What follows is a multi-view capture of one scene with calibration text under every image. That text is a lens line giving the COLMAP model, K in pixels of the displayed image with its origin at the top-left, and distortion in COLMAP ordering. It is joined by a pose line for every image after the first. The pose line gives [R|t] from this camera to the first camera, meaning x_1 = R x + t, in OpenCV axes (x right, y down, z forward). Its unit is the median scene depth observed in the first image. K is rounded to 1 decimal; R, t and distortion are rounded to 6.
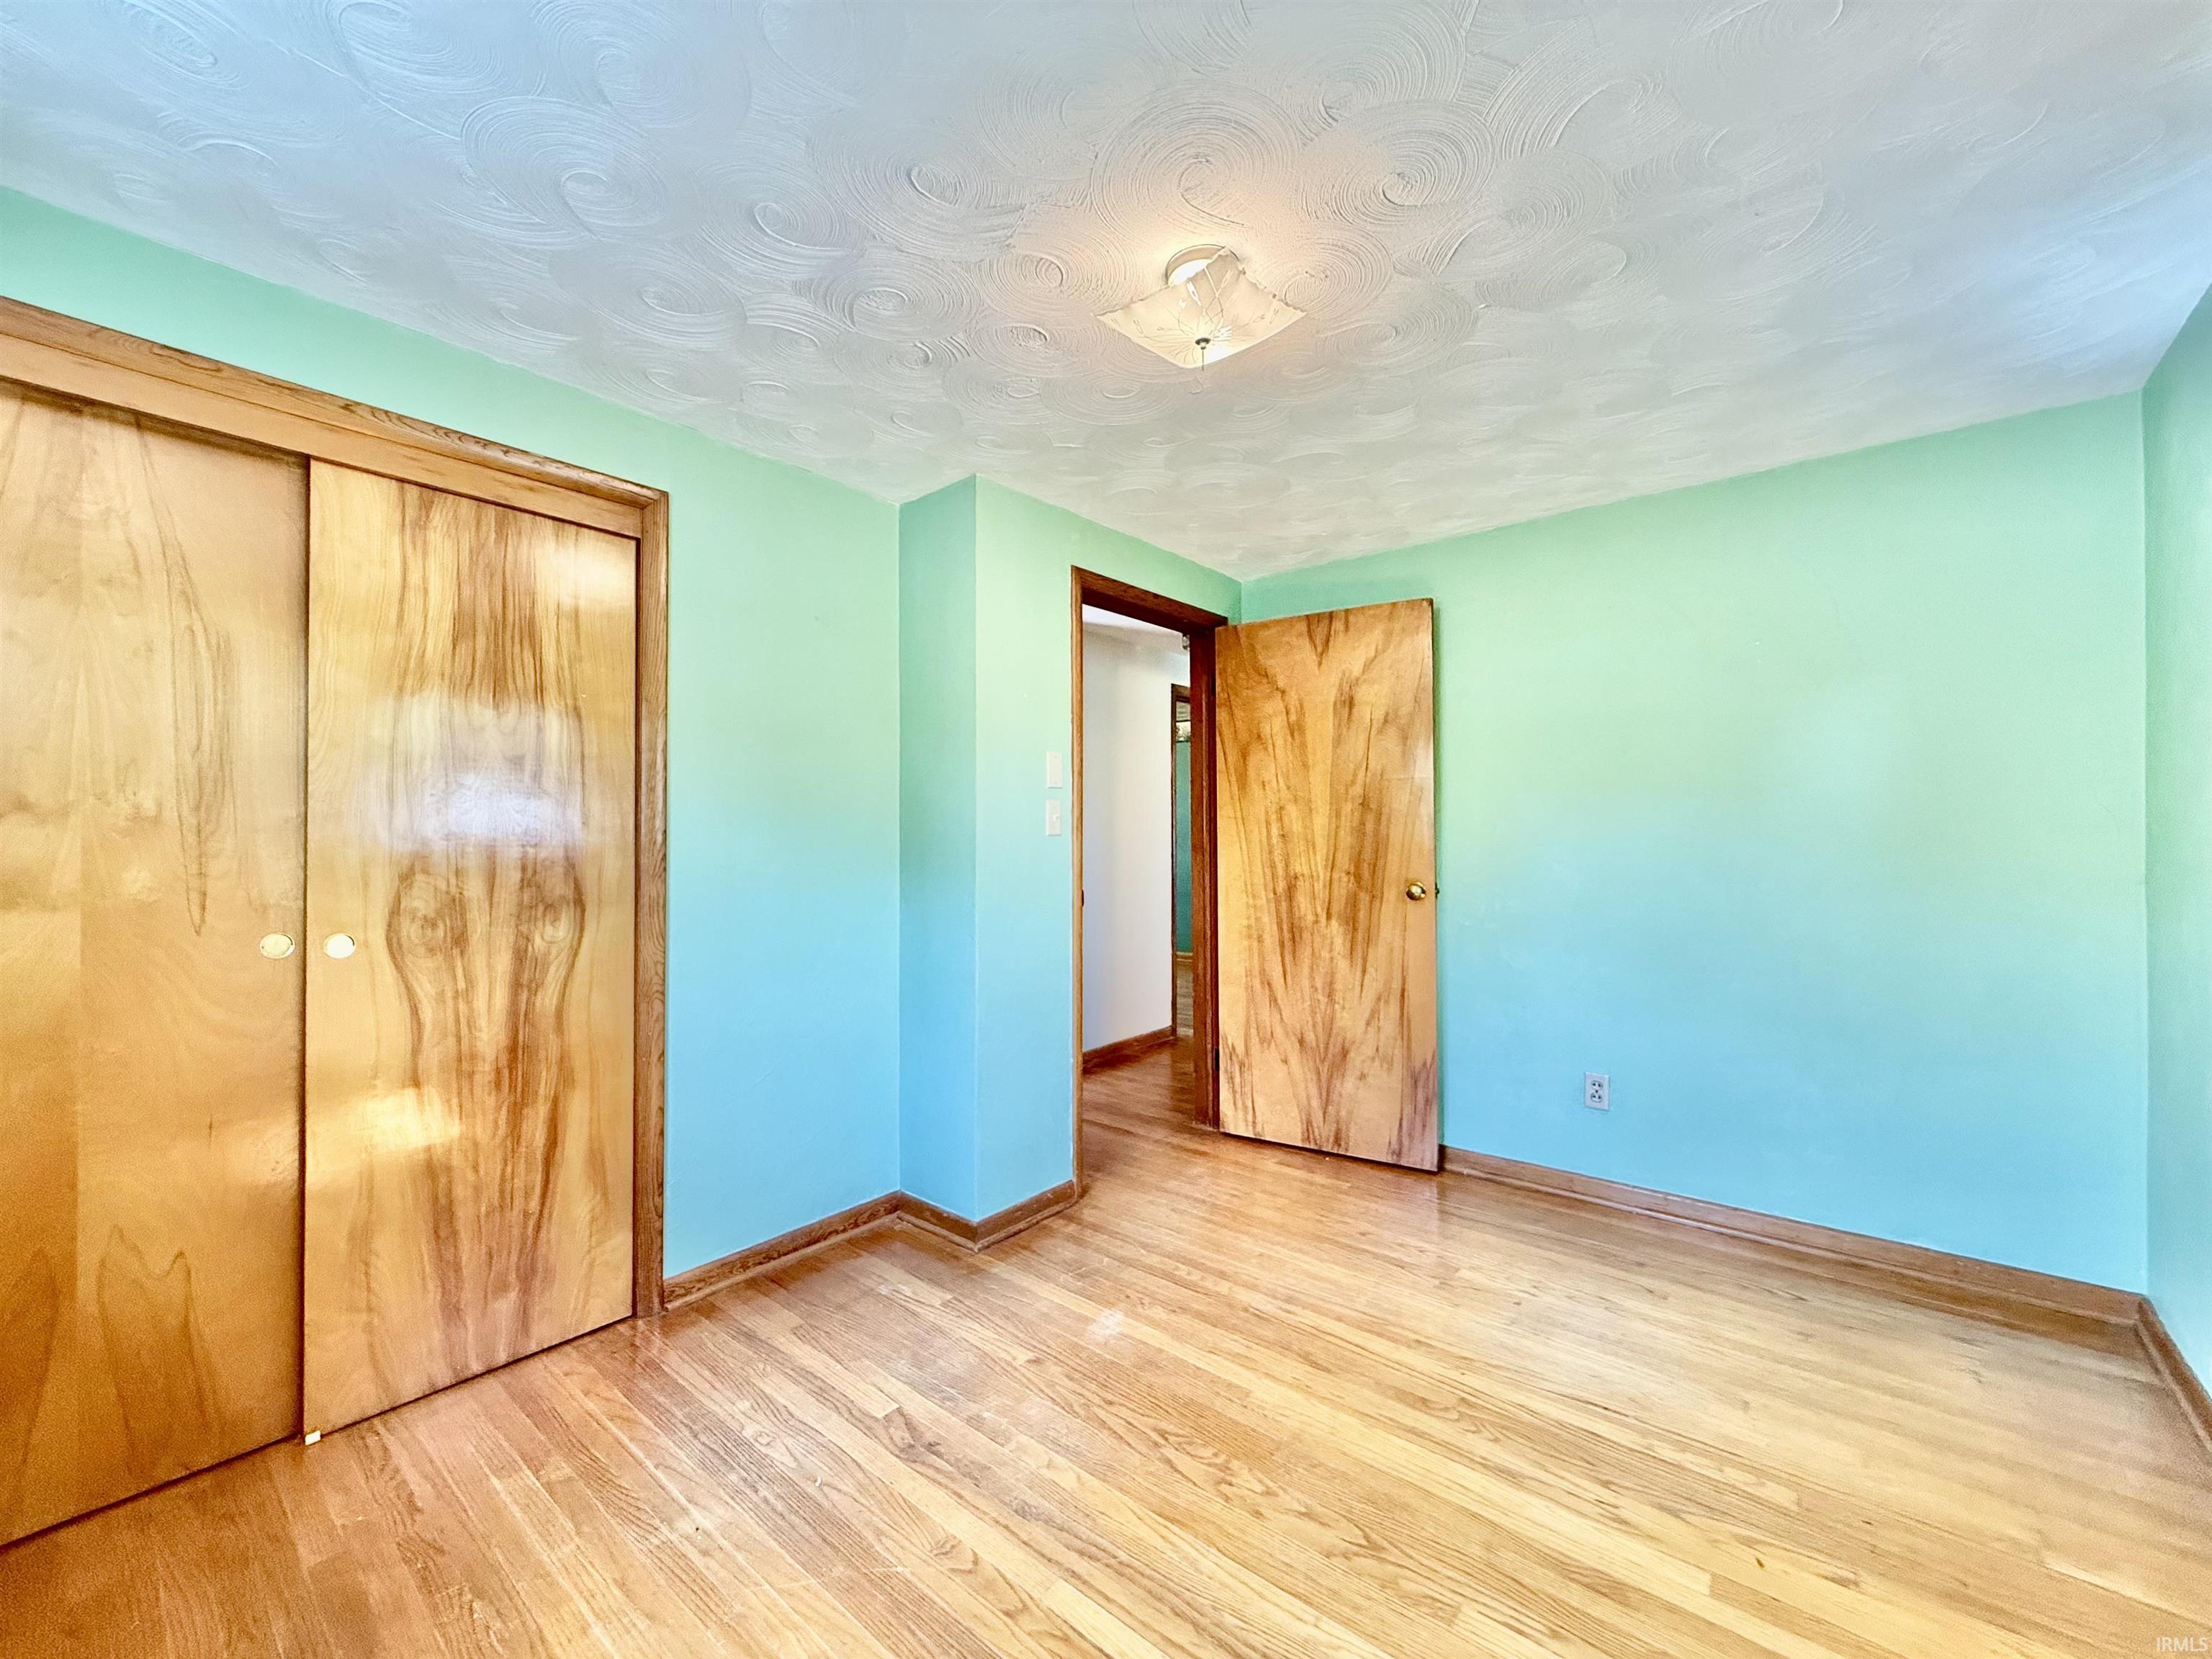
lens RADIAL K [[880.8, 0, 1100.4], [0, 880.8, 832.2], [0, 0, 1]] dist [0.001025, -0.000362]
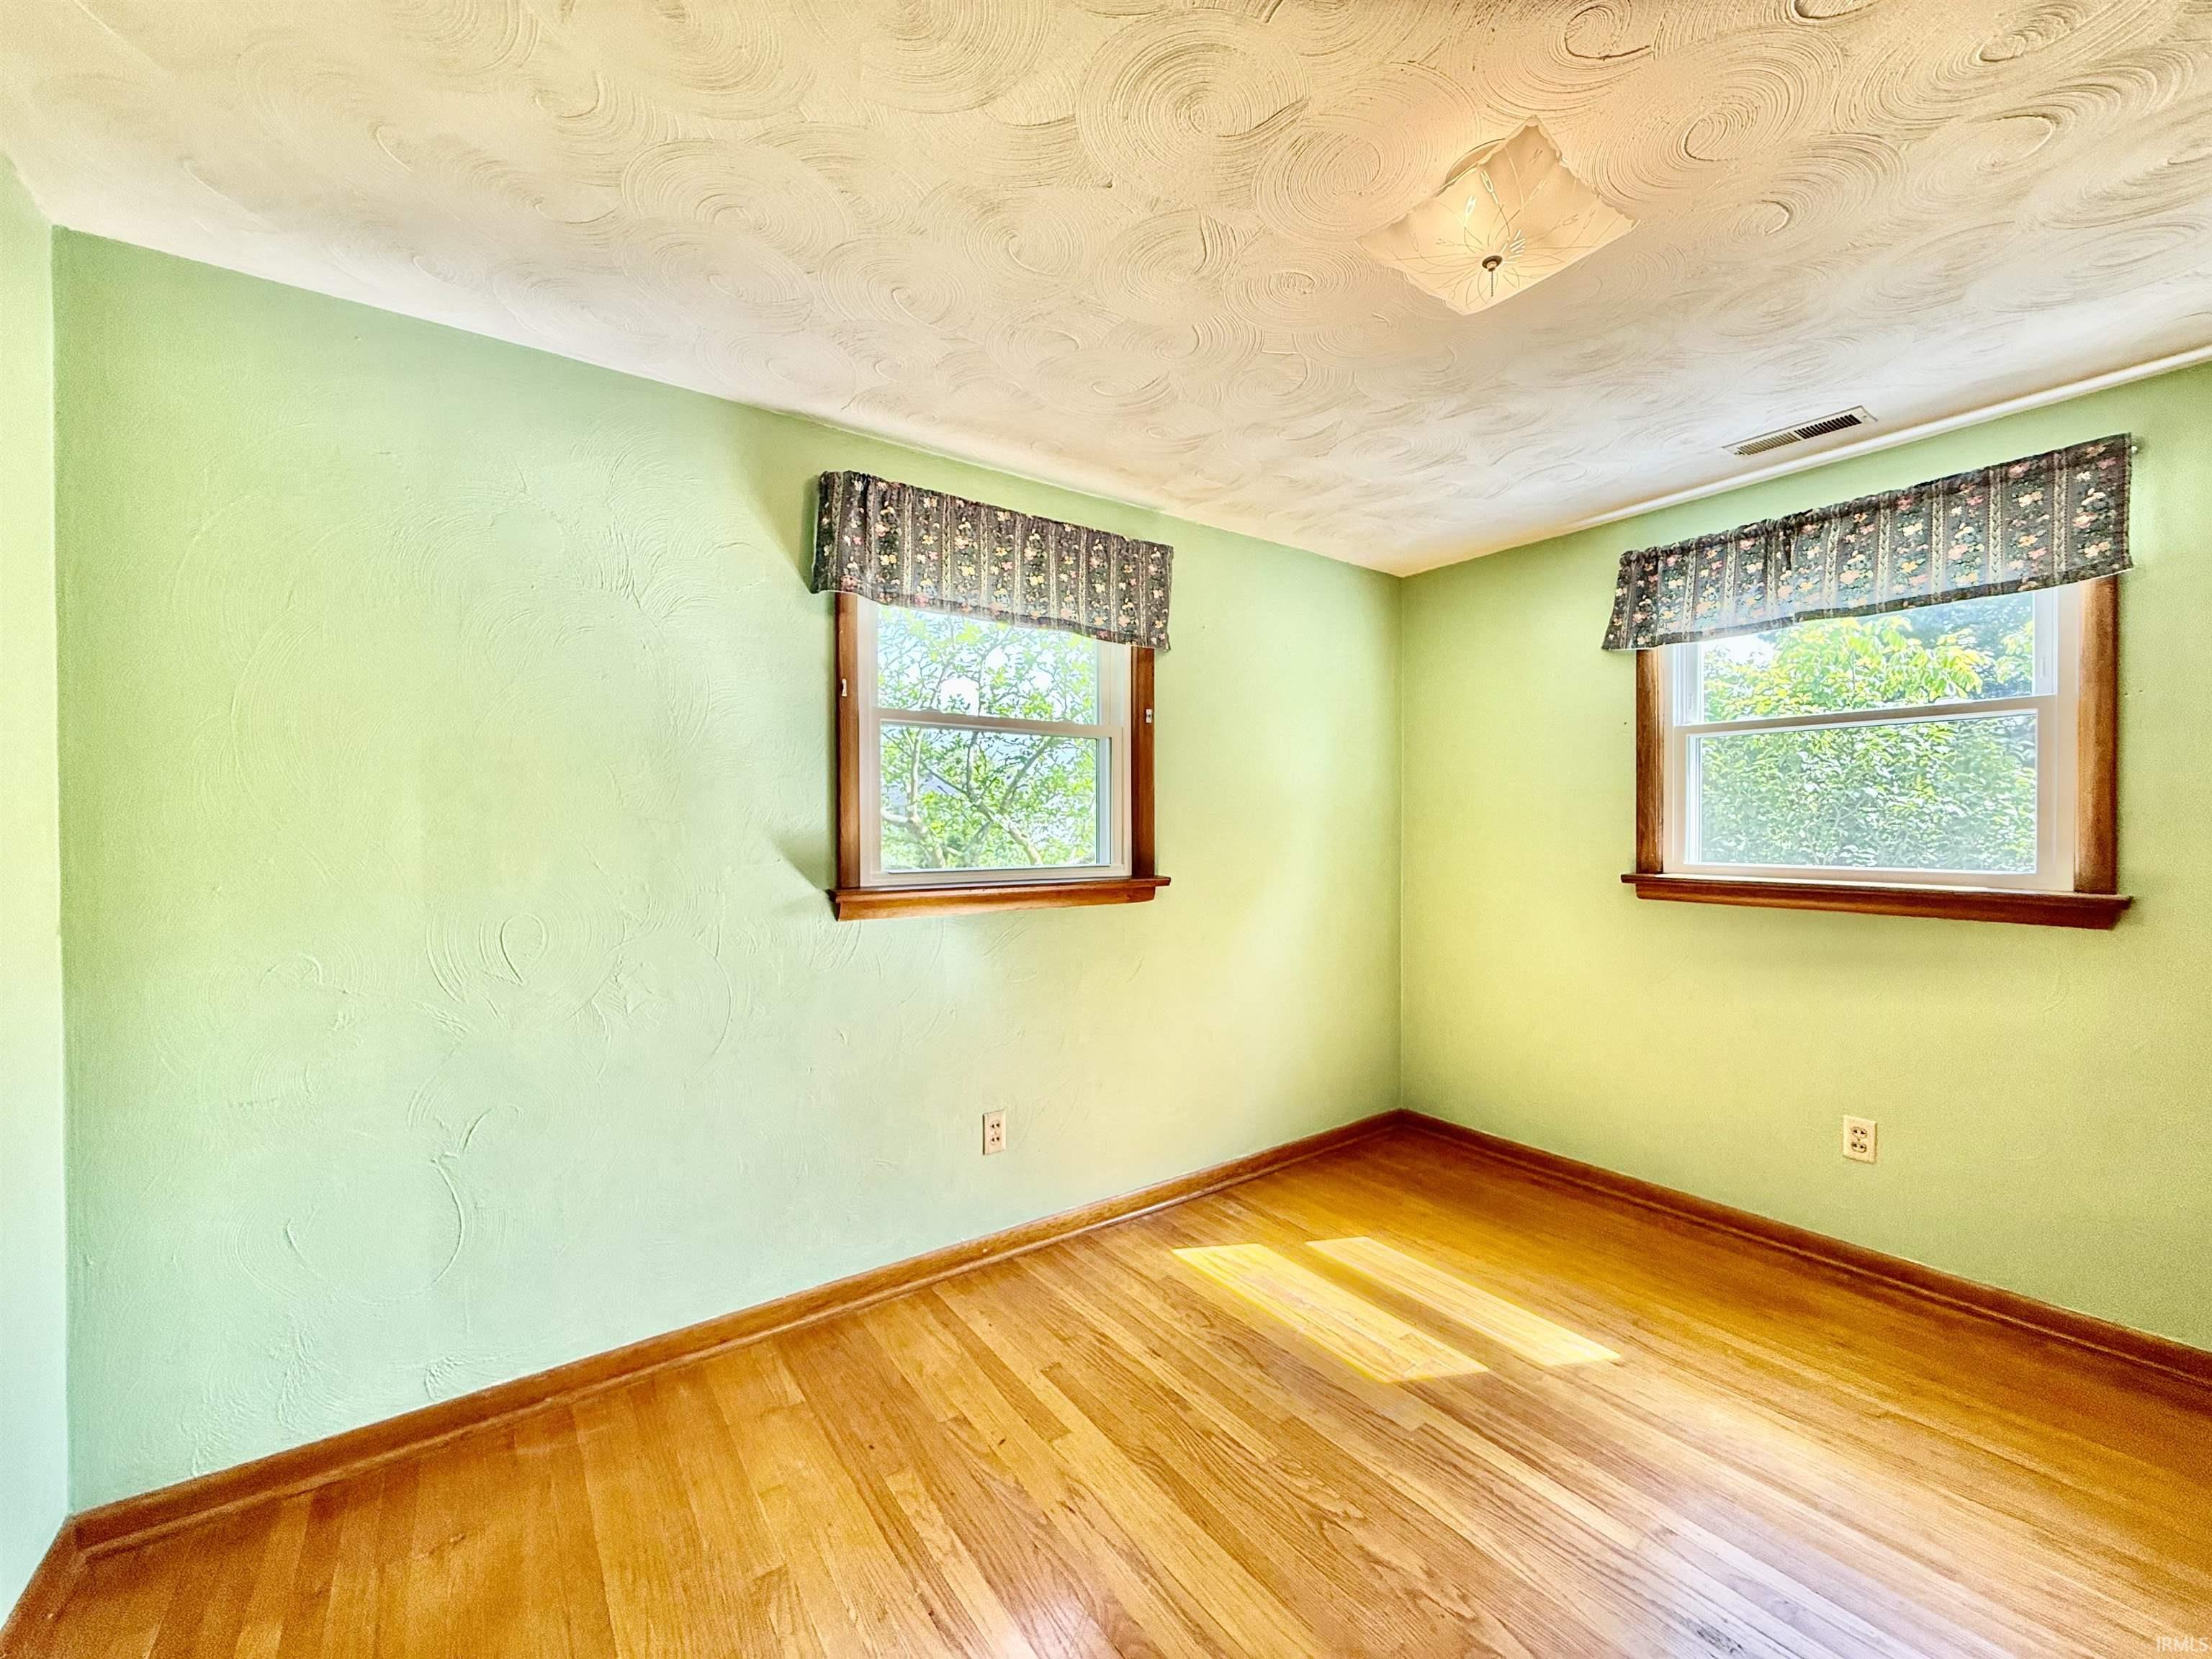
lens RADIAL K [[880.8, 0, 1100.4], [0, 880.8, 832.2], [0, 0, 1]] dist [0.001025, -0.000362]
pose [[-0.968843, 0.011124, 0.247426, 0.269975], [0.010574, 0.999938, -0.003555, -0.021240], [-0.247450, -0.000828, -0.968900, 1.949341]]
